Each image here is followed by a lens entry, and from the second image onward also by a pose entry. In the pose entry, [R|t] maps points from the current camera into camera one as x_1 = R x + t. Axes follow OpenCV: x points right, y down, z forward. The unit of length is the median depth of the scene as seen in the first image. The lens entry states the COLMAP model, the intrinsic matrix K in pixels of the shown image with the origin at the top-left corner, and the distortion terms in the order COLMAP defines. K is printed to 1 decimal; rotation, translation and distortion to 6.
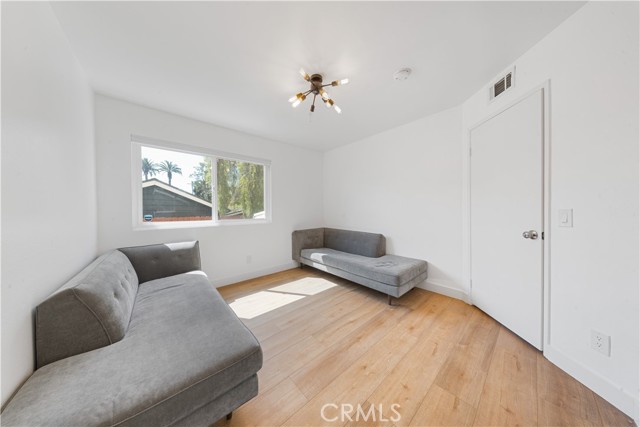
lens RADIAL K [[189.2, 0, 318.3], [0, 189.2, 213.4], [0, 0, 1]] dist [0.001288, -0.000738]
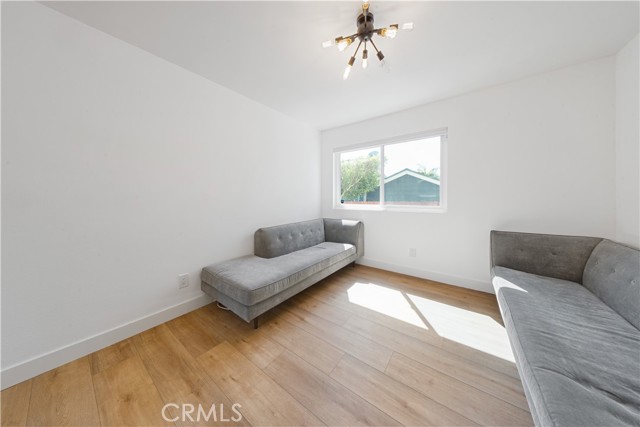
lens RADIAL K [[189.2, 0, 310.3], [0, 189.2, 193.7], [0, 0, 1]] dist [0.001288, -0.000738]
pose [[0.192260, -0.010564, -0.981287, 0.513586], [-0.010885, 0.999858, -0.012896, -0.011033], [0.981284, 0.013161, 0.192118, 0.492020]]
